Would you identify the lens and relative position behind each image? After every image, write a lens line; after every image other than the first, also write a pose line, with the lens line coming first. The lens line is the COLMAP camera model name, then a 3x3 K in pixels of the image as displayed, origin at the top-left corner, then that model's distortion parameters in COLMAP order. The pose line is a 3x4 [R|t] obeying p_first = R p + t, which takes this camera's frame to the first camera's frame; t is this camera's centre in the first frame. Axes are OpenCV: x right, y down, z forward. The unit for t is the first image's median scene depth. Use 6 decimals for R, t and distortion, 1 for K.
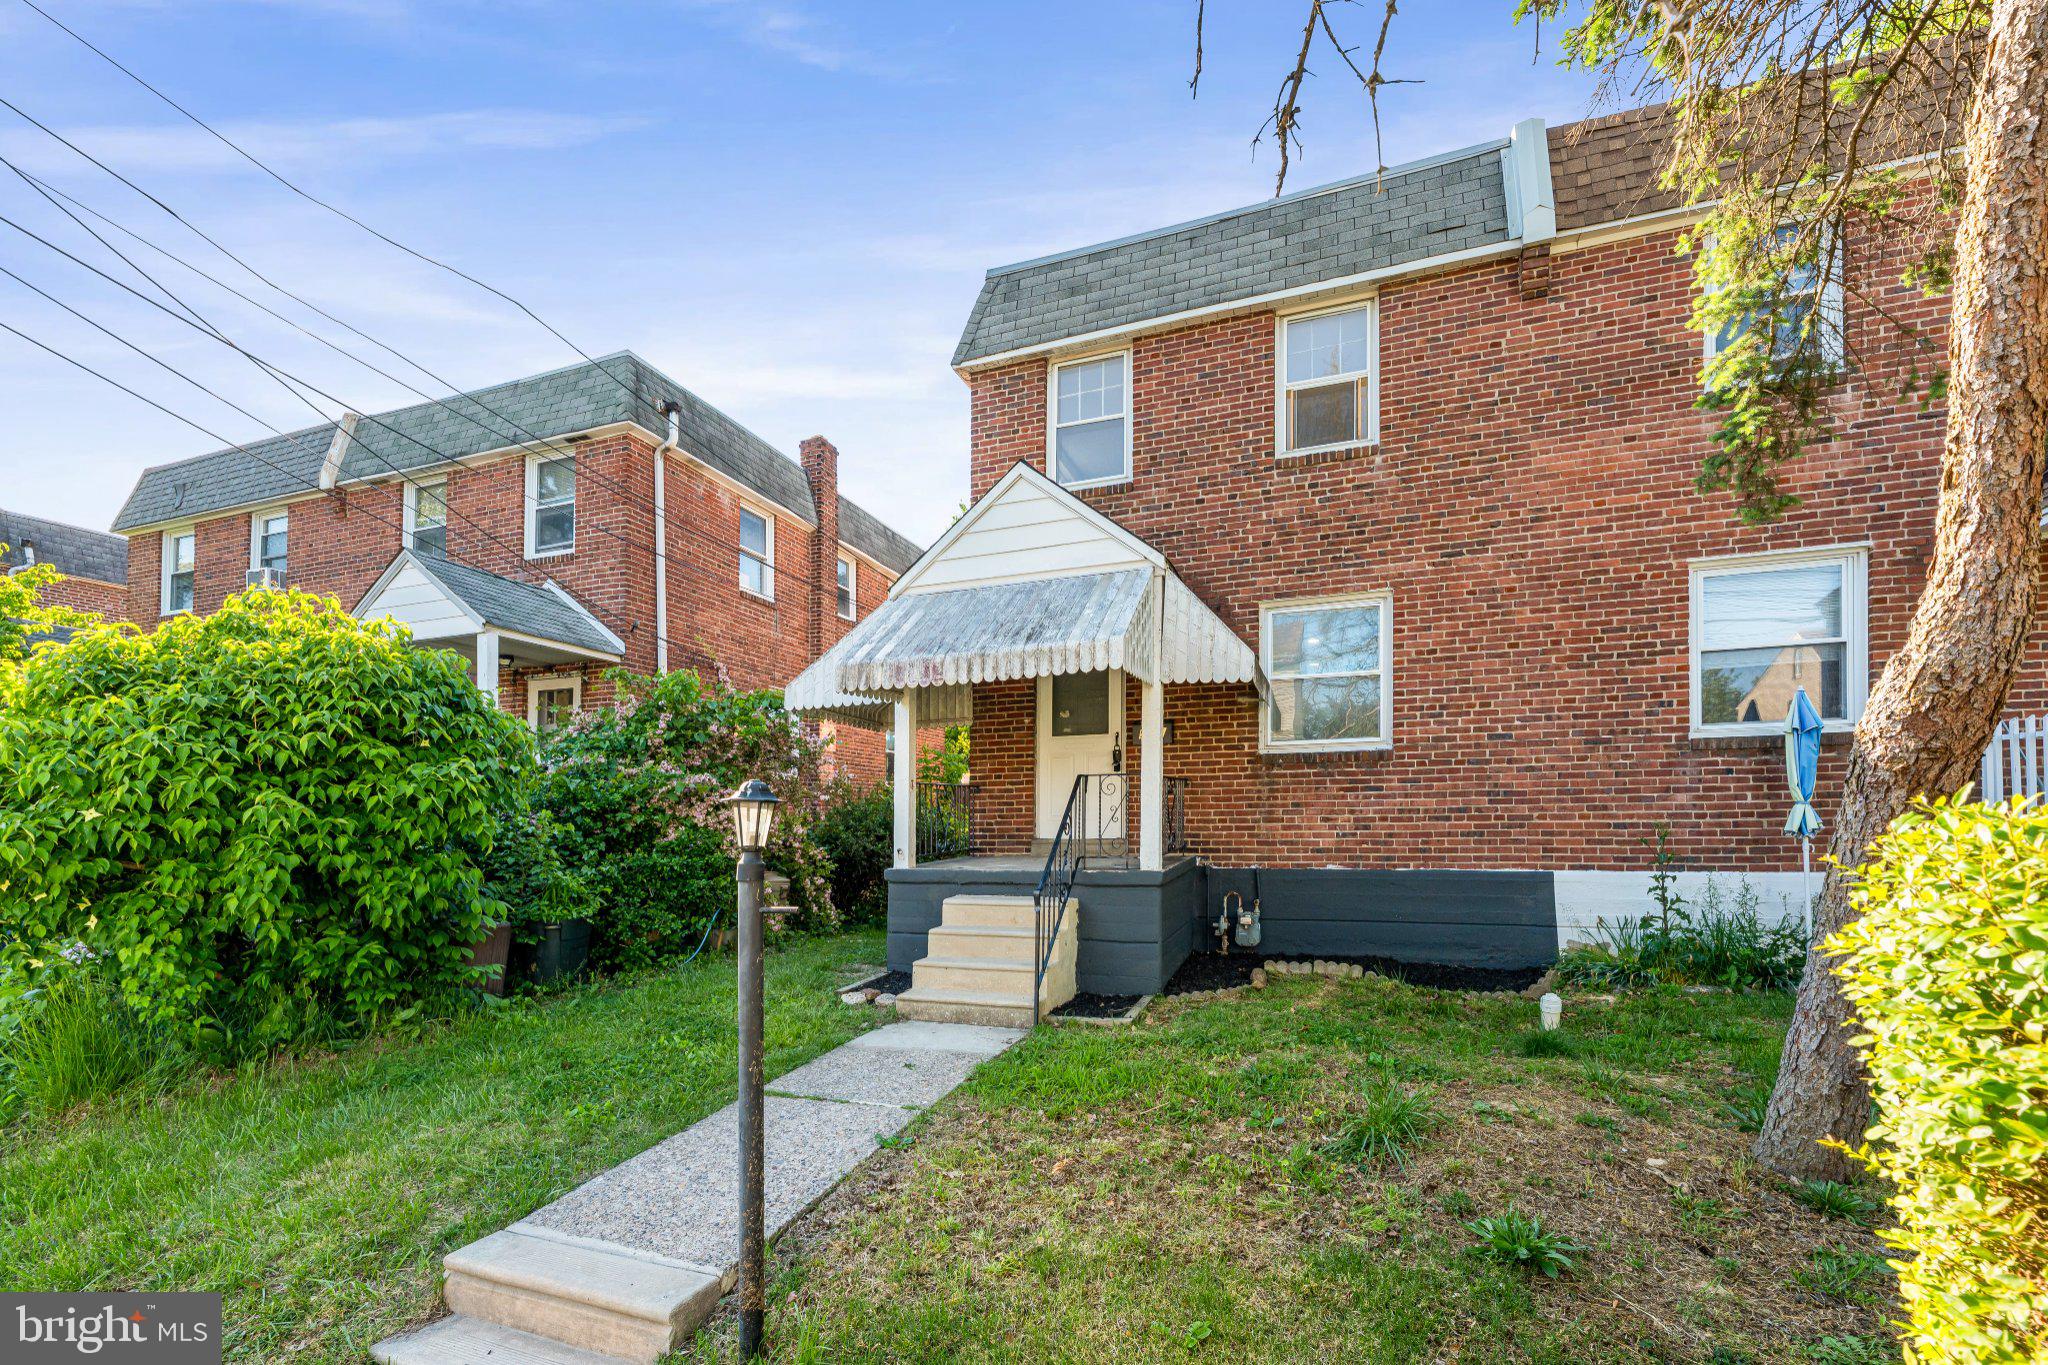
lens RADIAL K [[837.7, 0, 1018.2], [0, 837.7, 652.8], [0, 0, 1]] dist [-0.000899, -0.000803]
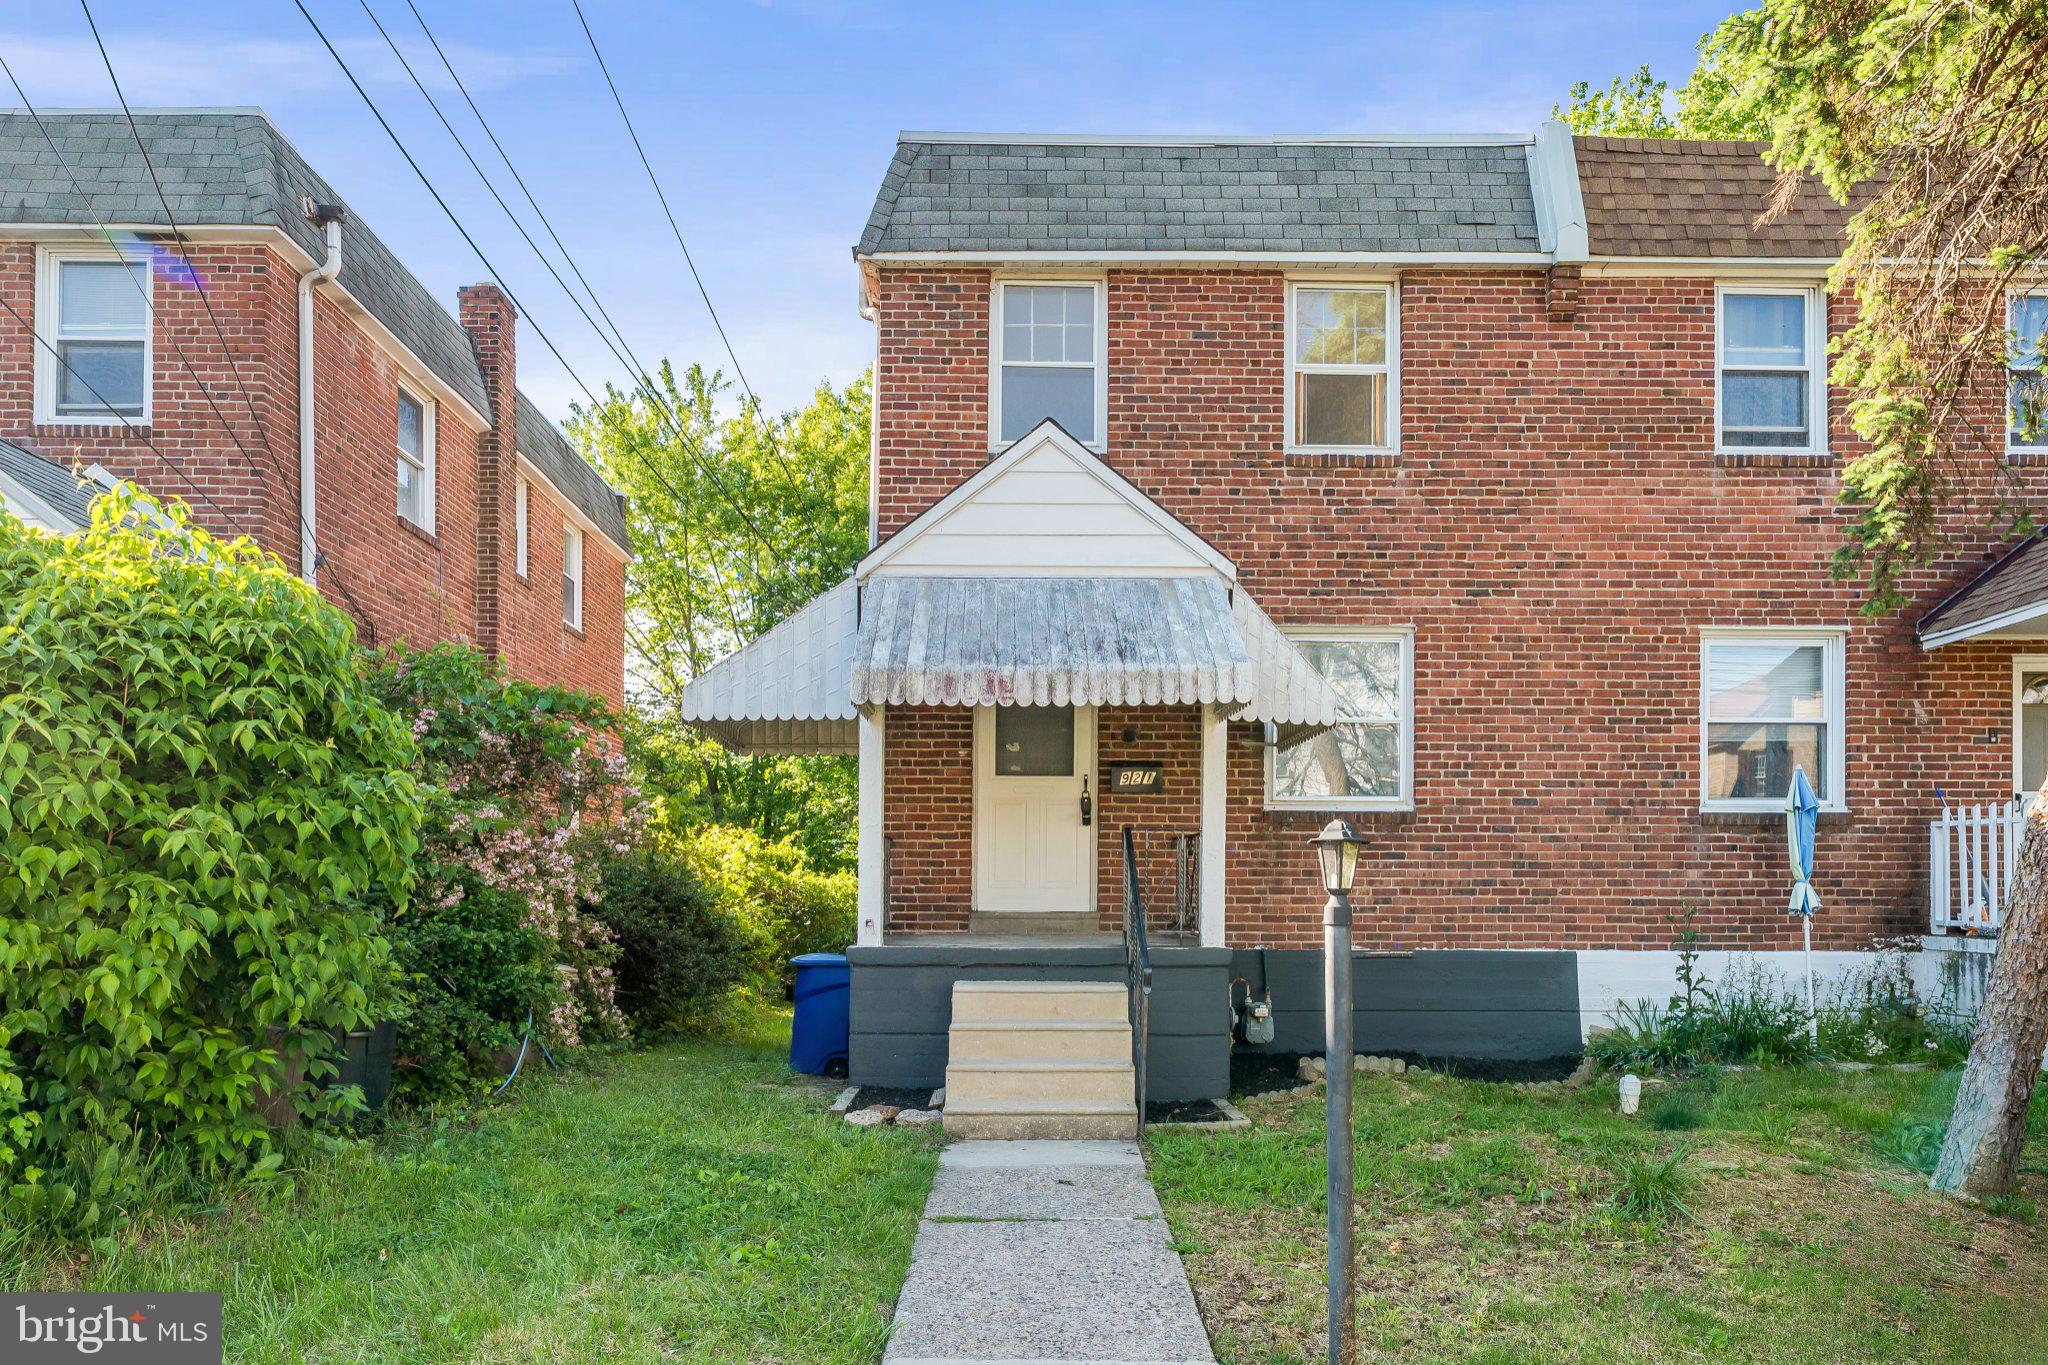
lens RADIAL K [[1238.6, 0, 1023.8], [0, 1238.6, 618.2], [0, 0, 1]] dist [-0.002364, 0.002873]
pose [[0.936660, 0.093019, 0.337662, -0.380013], [-0.083656, 0.995600, -0.042210, 0.004238], [-0.340103, 0.011289, 0.940320, -0.069061]]
